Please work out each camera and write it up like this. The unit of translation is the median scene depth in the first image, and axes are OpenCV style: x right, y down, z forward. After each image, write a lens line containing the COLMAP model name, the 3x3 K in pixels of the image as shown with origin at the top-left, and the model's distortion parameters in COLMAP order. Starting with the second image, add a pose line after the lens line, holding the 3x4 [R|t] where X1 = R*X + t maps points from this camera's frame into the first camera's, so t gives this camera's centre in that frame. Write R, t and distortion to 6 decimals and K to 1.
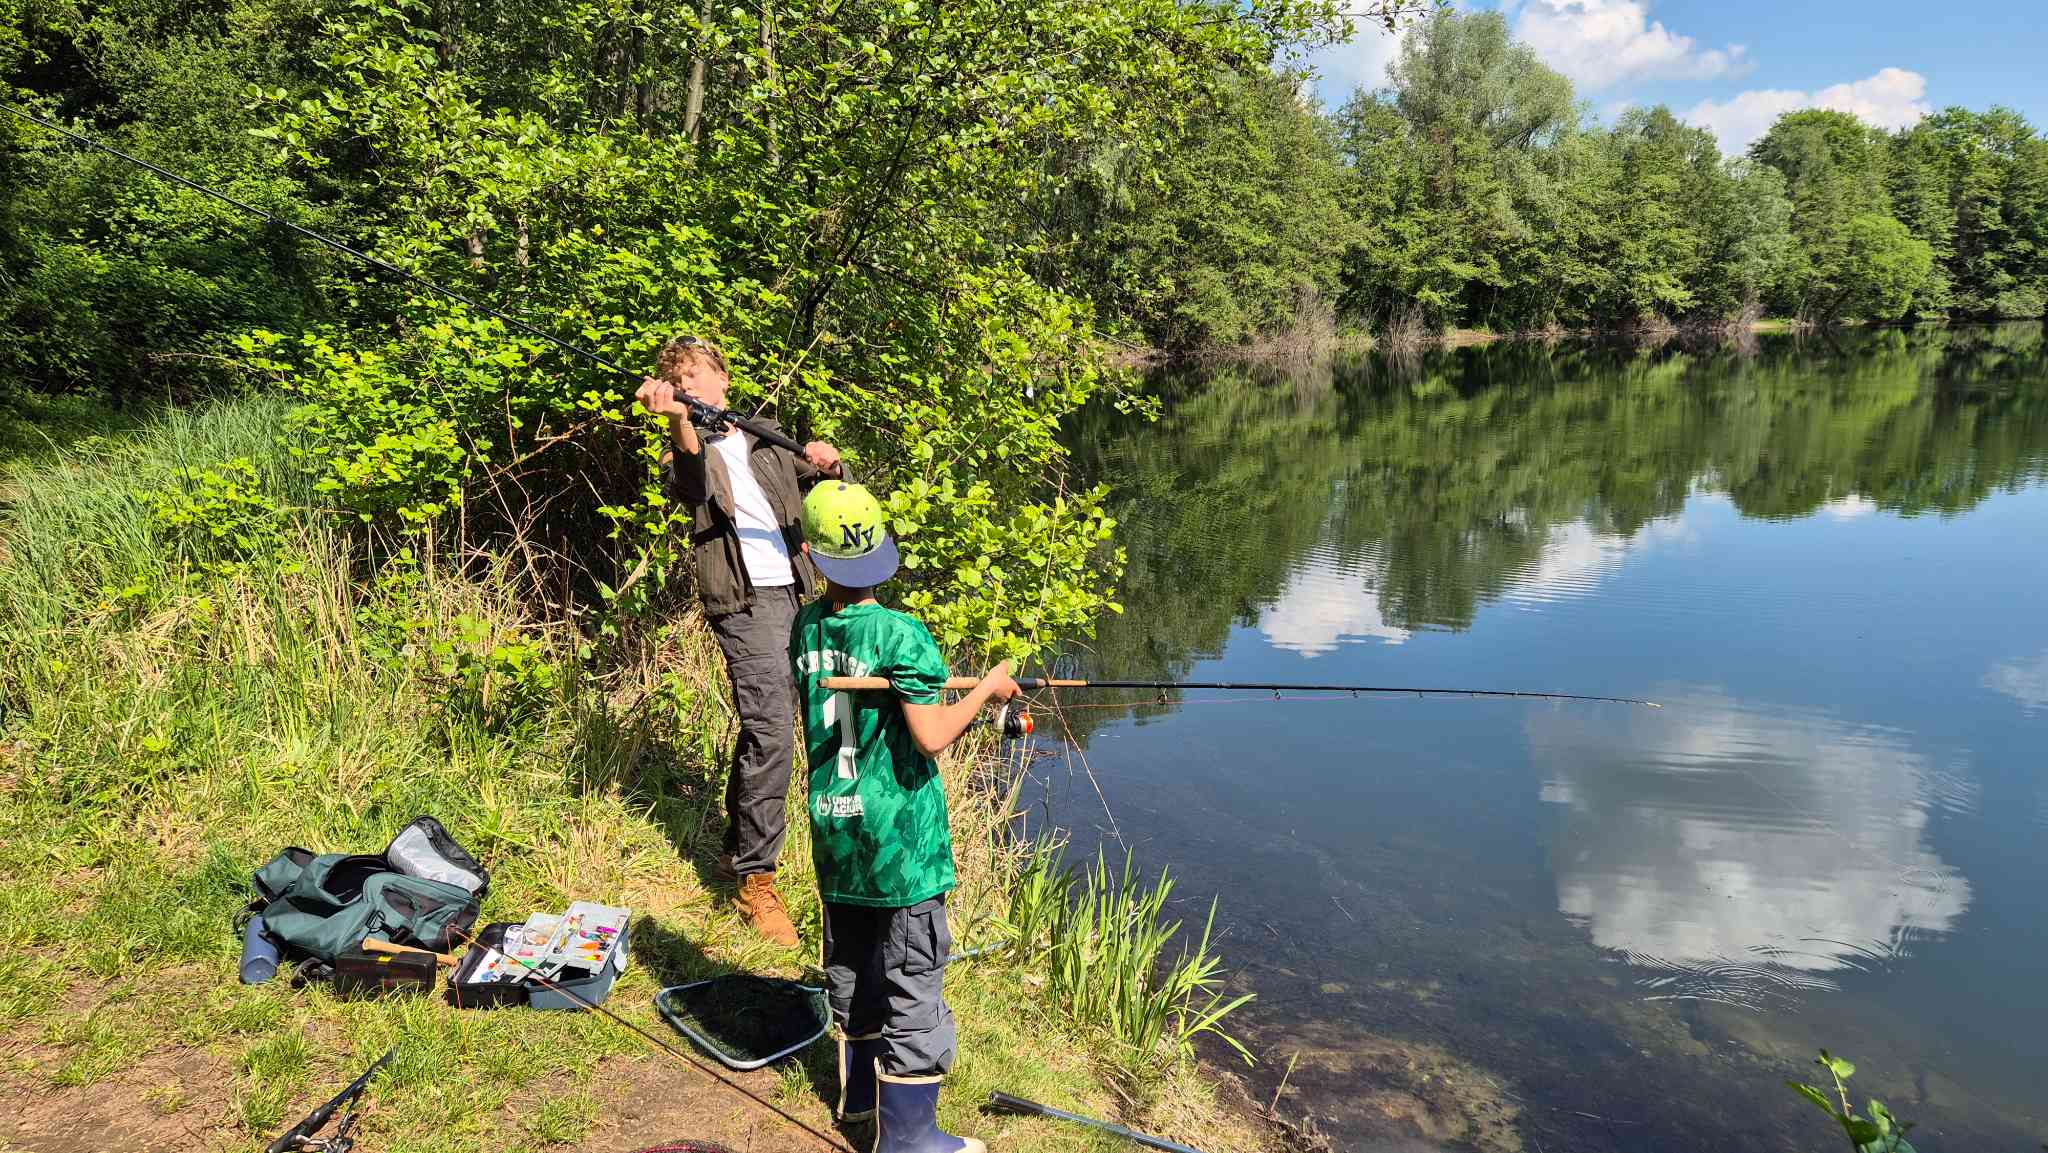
lens RADIAL K [[1357.3, 0, 1044.4], [0, 1357.3, 594.6], [0, 0, 1]] dist [0.079108, -0.069720]
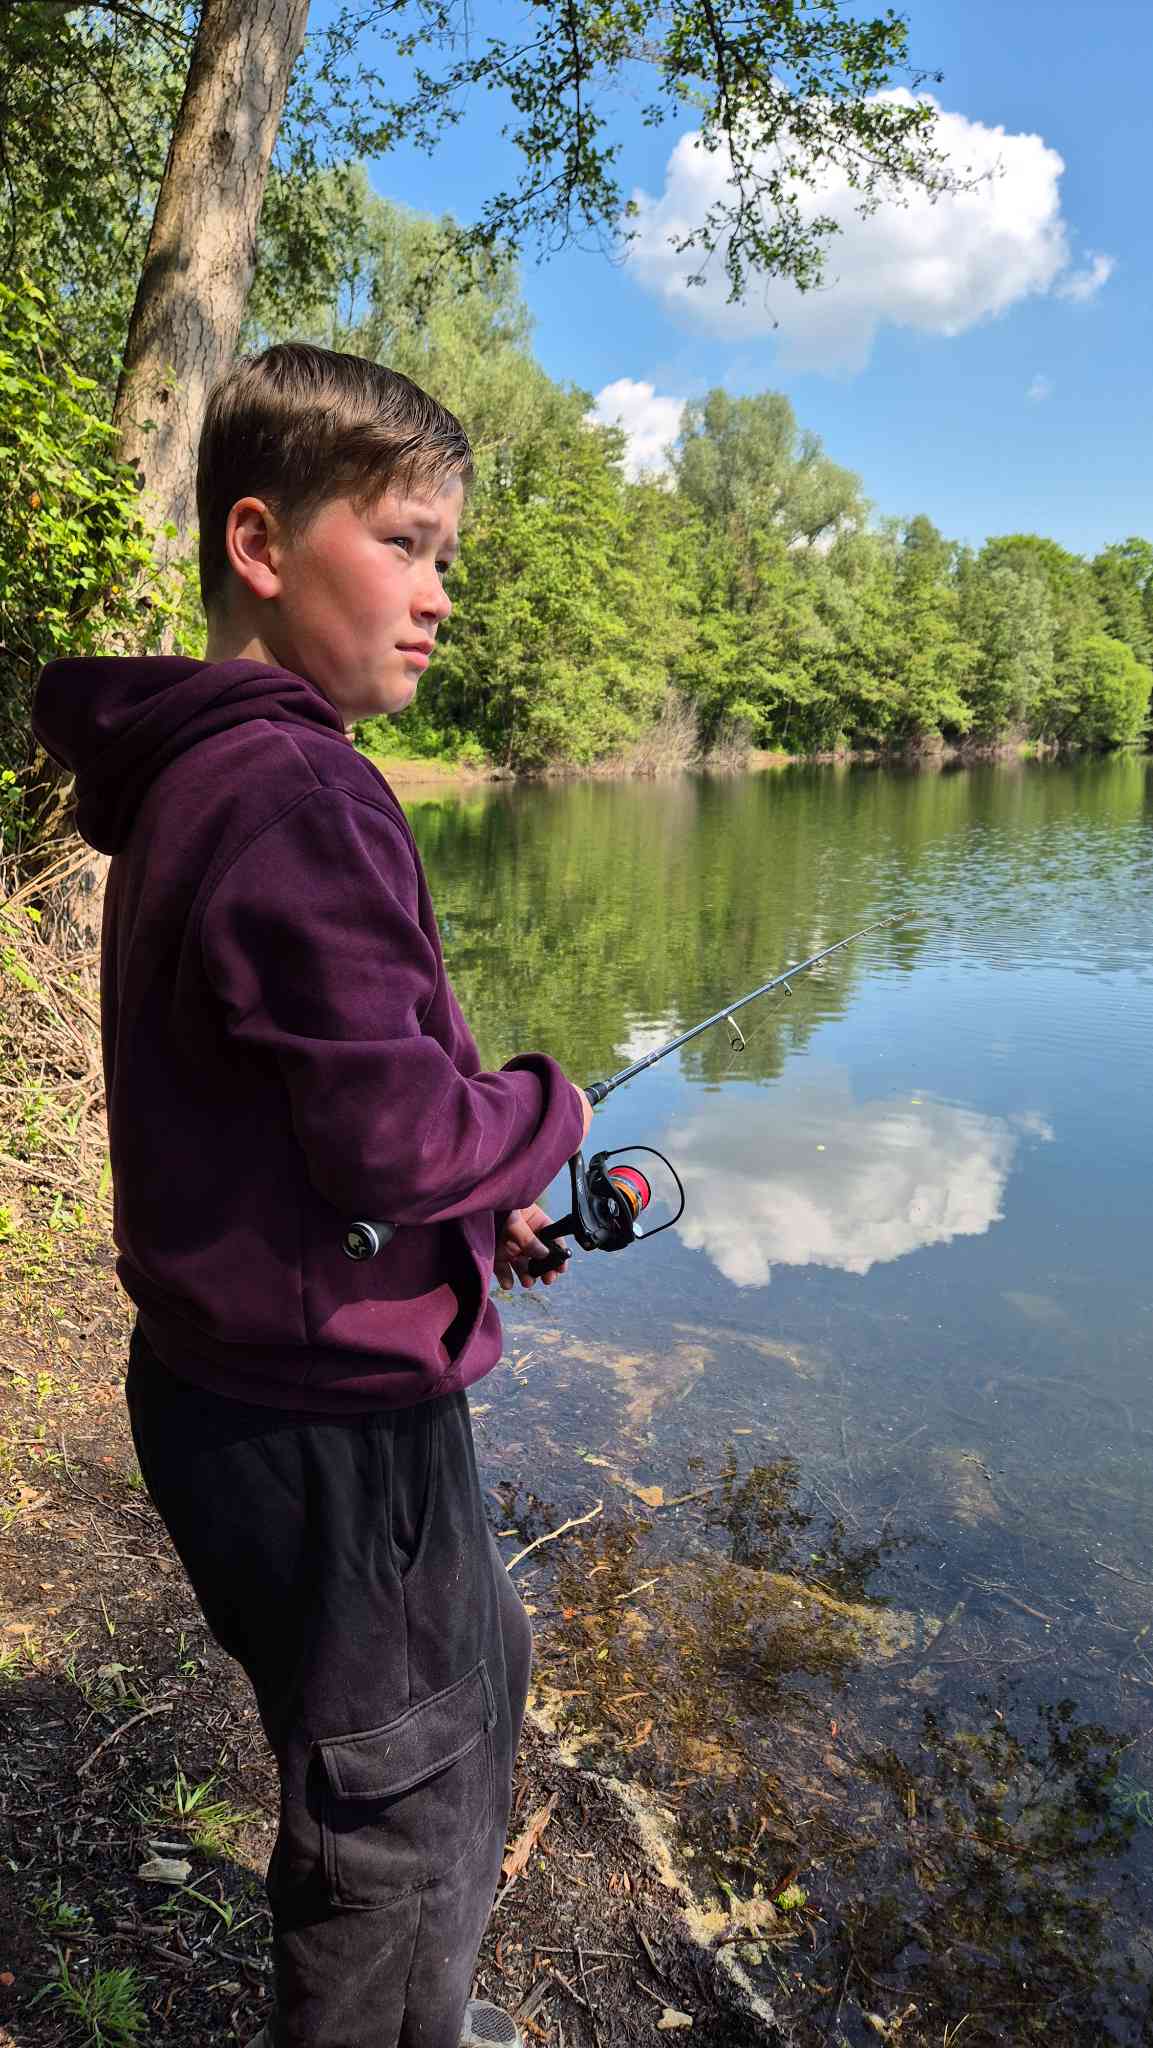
lens RADIAL K [[1357.3, 0, 571.6], [0, 1357.3, 1024.6], [0, 0, 1]] dist [0.079108, -0.069720]
pose [[0.959734, -0.061612, 0.274070, -0.064366], [0.063486, 0.997981, 0.002034, -0.024347], [-0.273642, 0.015447, 0.961707, 0.175624]]
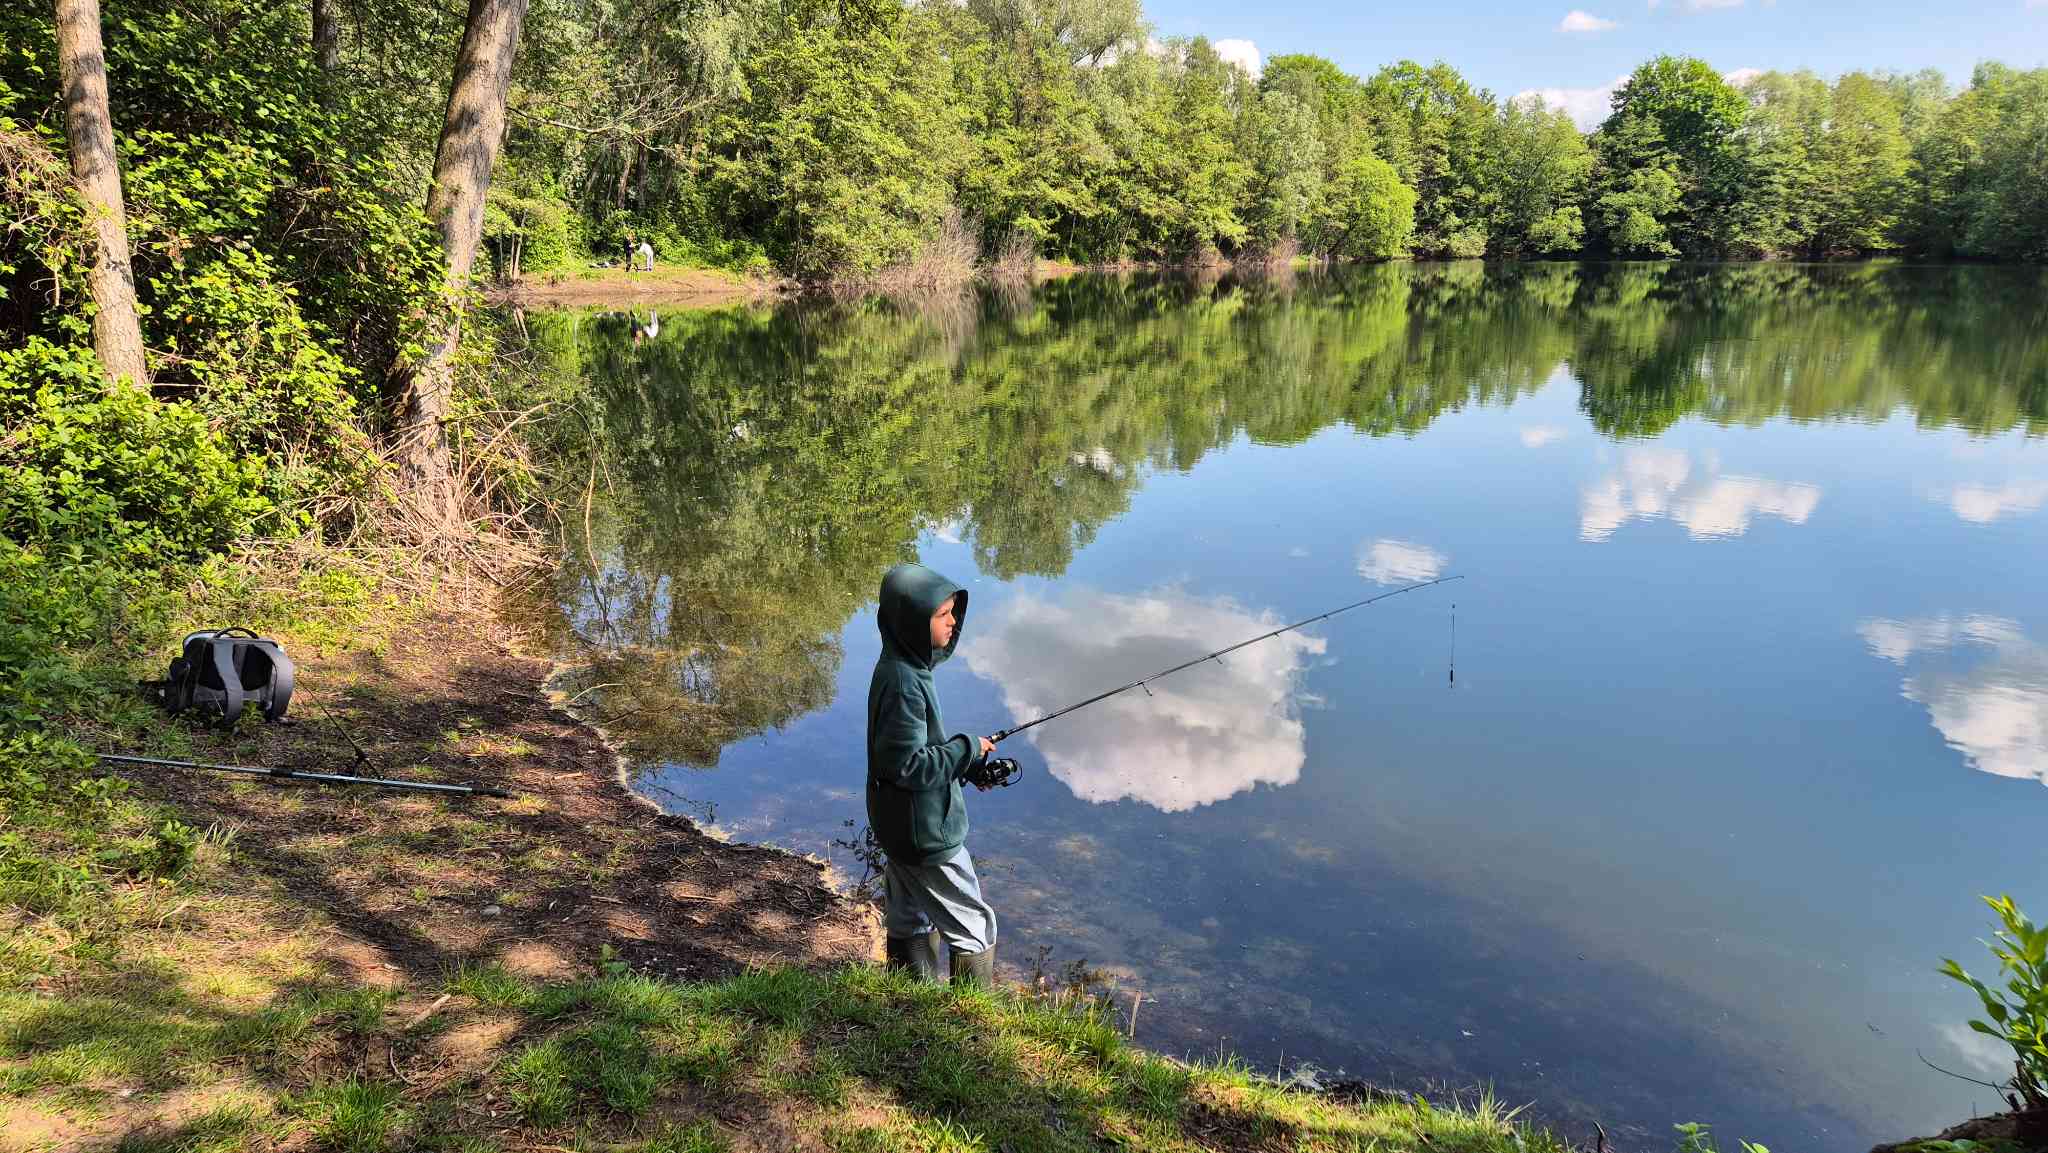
lens RADIAL K [[1357.3, 0, 1046.6], [0, 1357.3, 579.5], [0, 0, 1]] dist [0.079108, -0.069720]
pose [[0.921852, -0.077163, 0.379783, -0.064855], [0.061664, 0.996698, 0.052827, -0.023808], [-0.382605, -0.025280, 0.923566, 0.125134]]
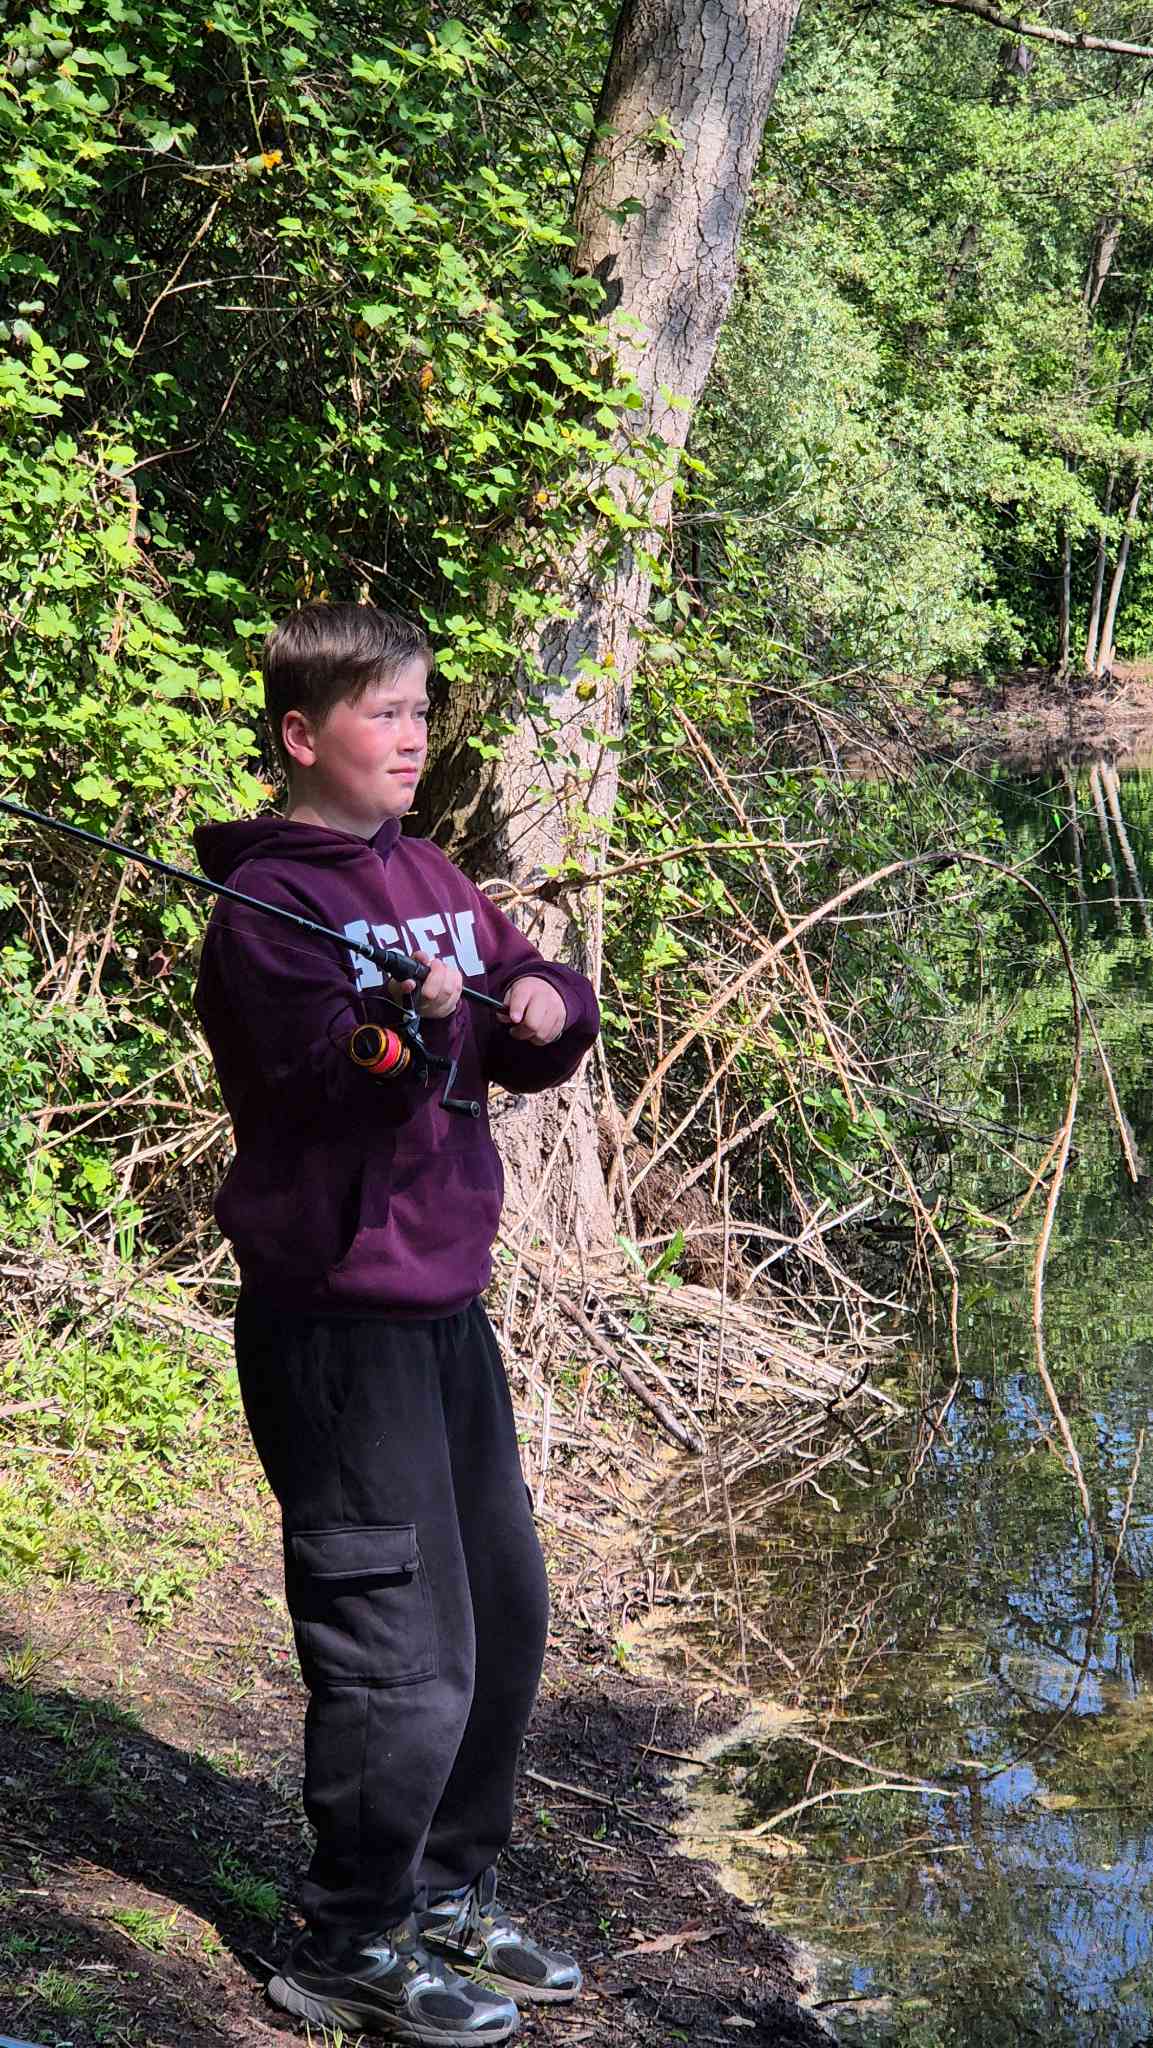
lens RADIAL K [[4341.2, 0, 579.3], [0, 4341.2, 1024.8], [0, 0, 1]] dist [0.043224, 0.000000]
pose [[0.994895, -0.022336, -0.098408, -0.057180], [0.011480, 0.993918, -0.109527, -0.019666], [0.100256, 0.107838, 0.989100, 0.141070]]
